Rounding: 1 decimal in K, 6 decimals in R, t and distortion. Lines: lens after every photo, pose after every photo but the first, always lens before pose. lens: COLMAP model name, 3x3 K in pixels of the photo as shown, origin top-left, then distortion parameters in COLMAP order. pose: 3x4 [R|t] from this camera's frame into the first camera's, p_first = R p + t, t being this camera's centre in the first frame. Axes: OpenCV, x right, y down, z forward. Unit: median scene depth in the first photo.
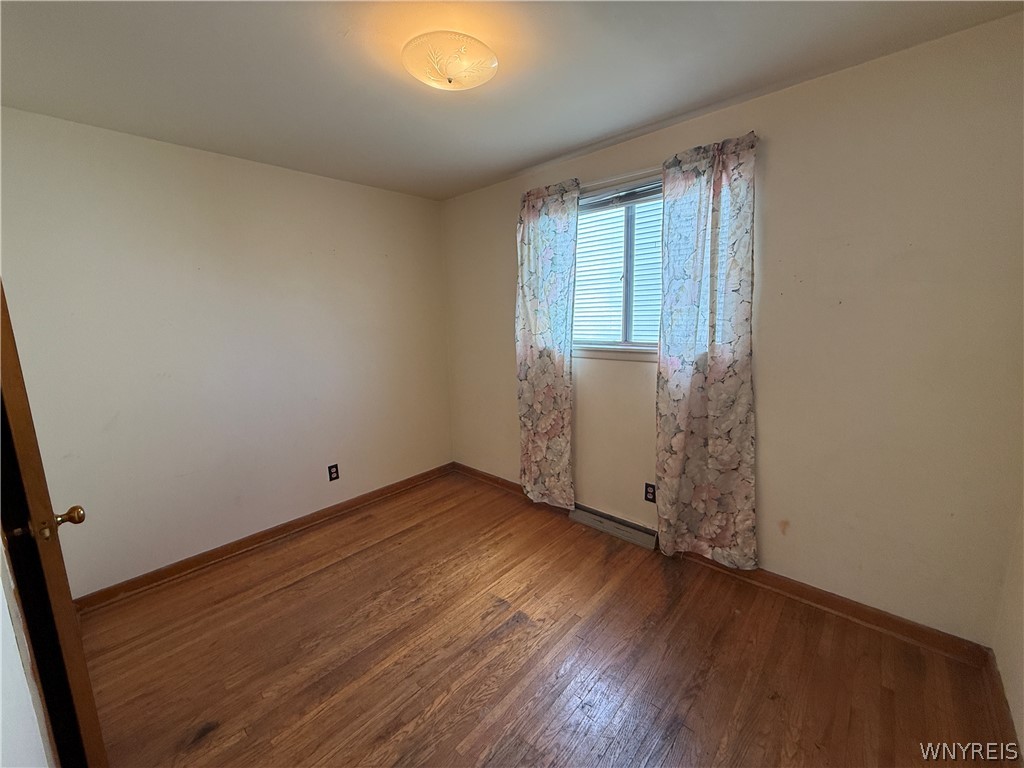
lens RADIAL K [[409.2, 0, 512.5], [0, 409.2, 383.1], [0, 0, 1]] dist [0.000341, 0.000276]
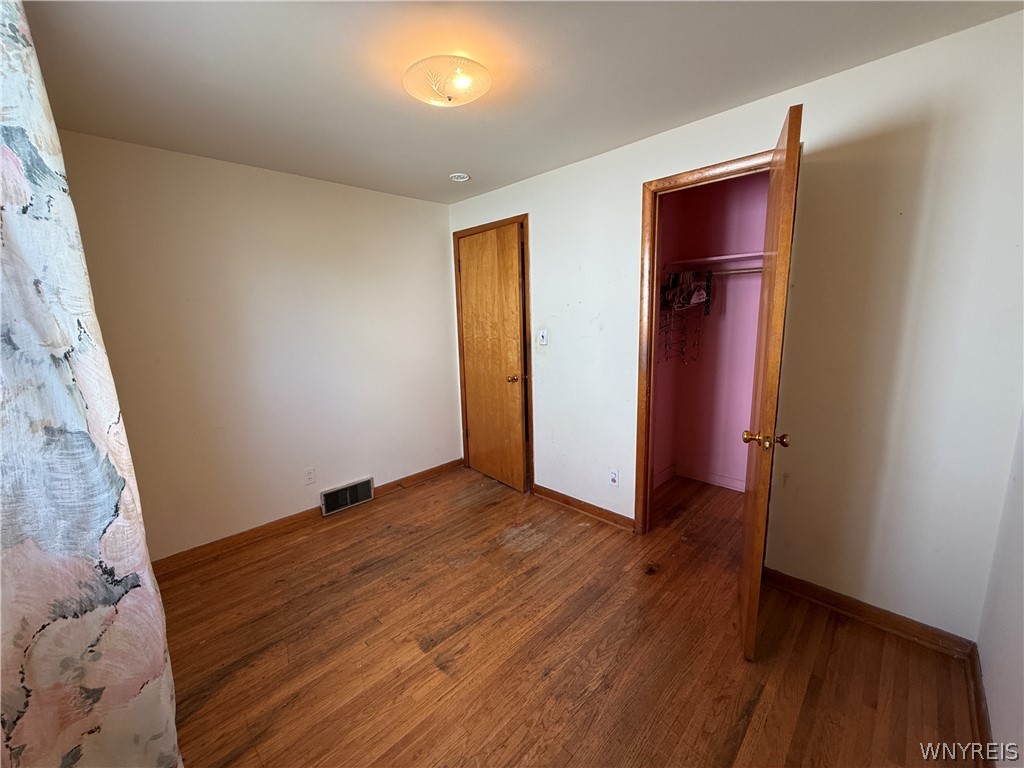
lens RADIAL K [[409.2, 0, 510.6], [0, 409.2, 385.9], [0, 0, 1]] dist [0.000341, 0.000276]
pose [[-0.997587, 0.051174, 0.046914, -0.241755], [0.064090, 0.938612, 0.338969, -0.280224], [-0.026687, 0.341158, -0.939627, 1.665038]]
